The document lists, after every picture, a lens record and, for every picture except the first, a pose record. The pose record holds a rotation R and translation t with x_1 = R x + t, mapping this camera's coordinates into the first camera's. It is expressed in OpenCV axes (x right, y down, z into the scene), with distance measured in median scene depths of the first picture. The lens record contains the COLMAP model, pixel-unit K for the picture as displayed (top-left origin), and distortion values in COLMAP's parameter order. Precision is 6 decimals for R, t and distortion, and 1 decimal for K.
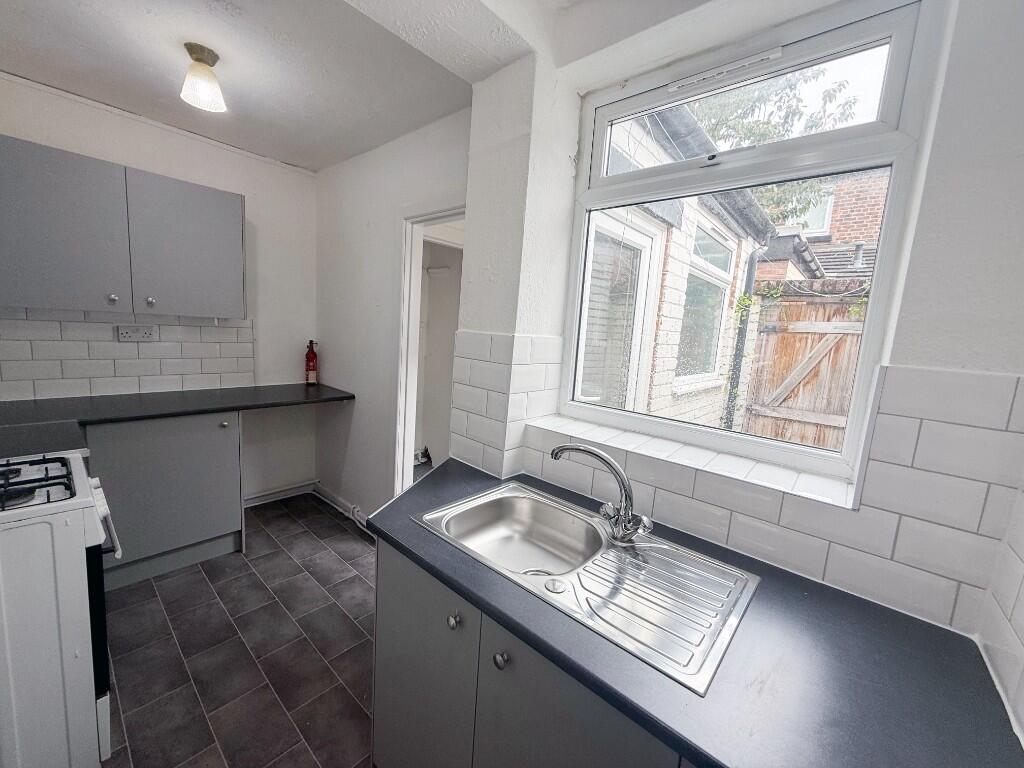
lens RADIAL K [[406.0, 0, 509.0], [0, 406.0, 385.3], [0, 0, 1]] dist [0.000210, -0.000229]
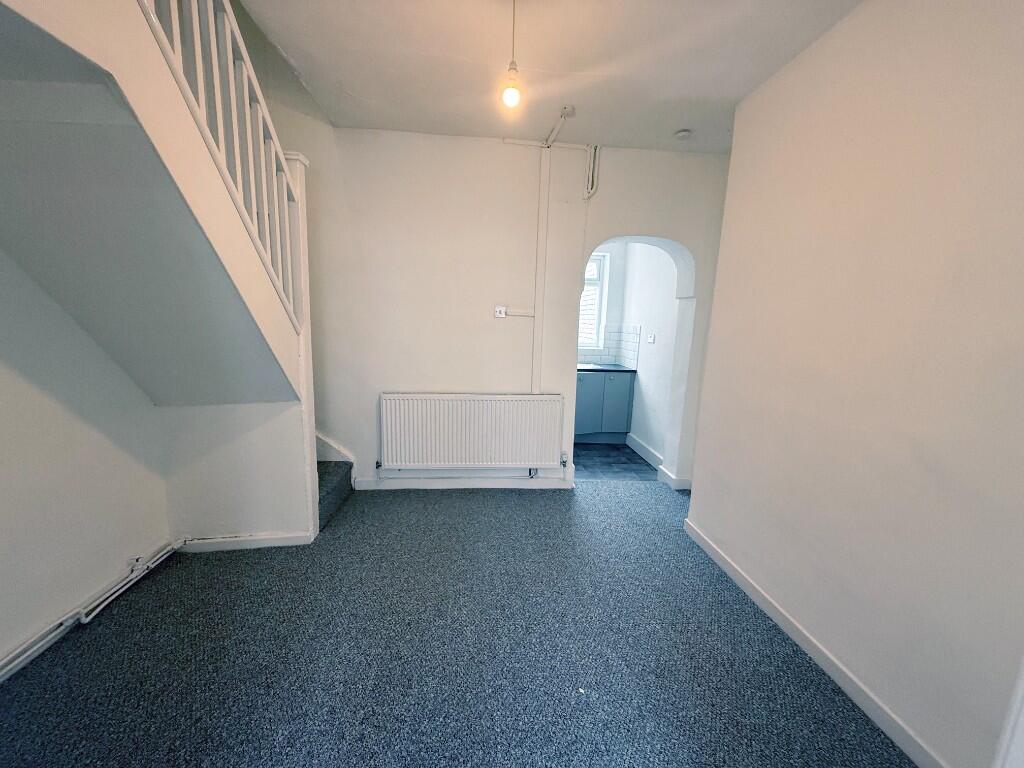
lens RADIAL K [[406.0, 0, 509.0], [0, 406.0, 385.3], [0, 0, 1]] dist [0.000210, -0.000229]
pose [[0.701502, -0.161682, 0.694085, -2.321733], [0.113238, 0.986840, 0.115429, -0.007105], [-0.703614, -0.002377, 0.710579, -1.207596]]
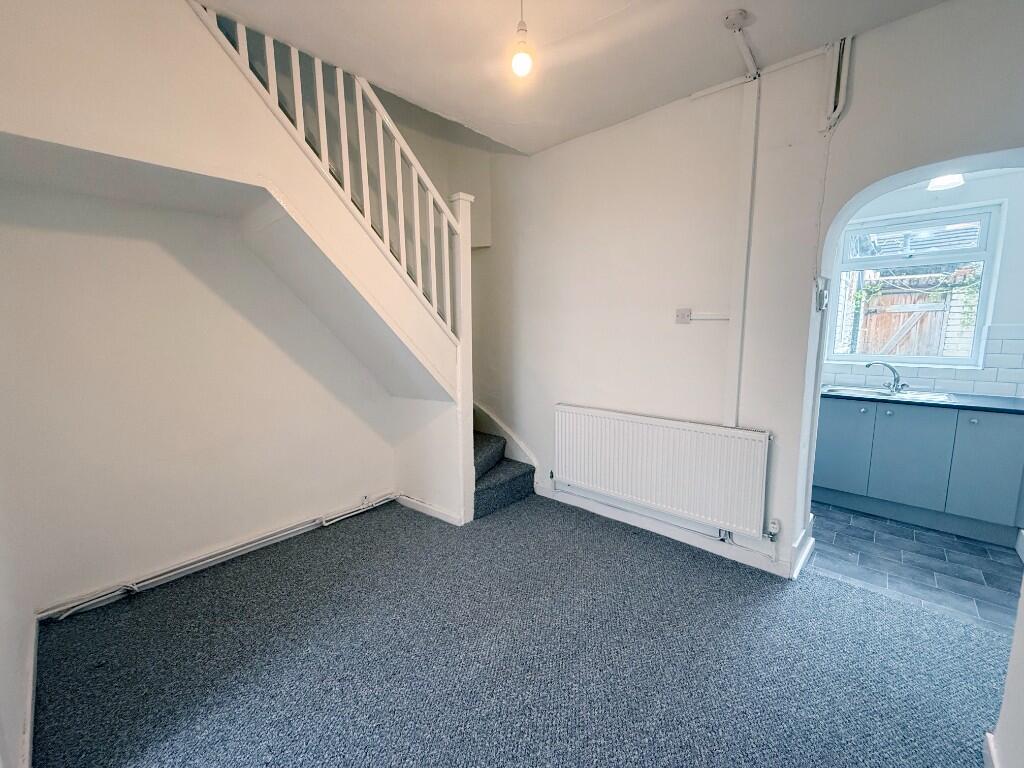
lens RADIAL K [[406.0, 0, 509.0], [0, 406.0, 385.3], [0, 0, 1]] dist [0.000210, -0.000229]
pose [[0.996287, -0.076152, -0.040171, -1.570042], [0.076300, 0.997082, 0.002179, 0.071421], [0.039888, -0.005236, 0.999190, -1.347805]]
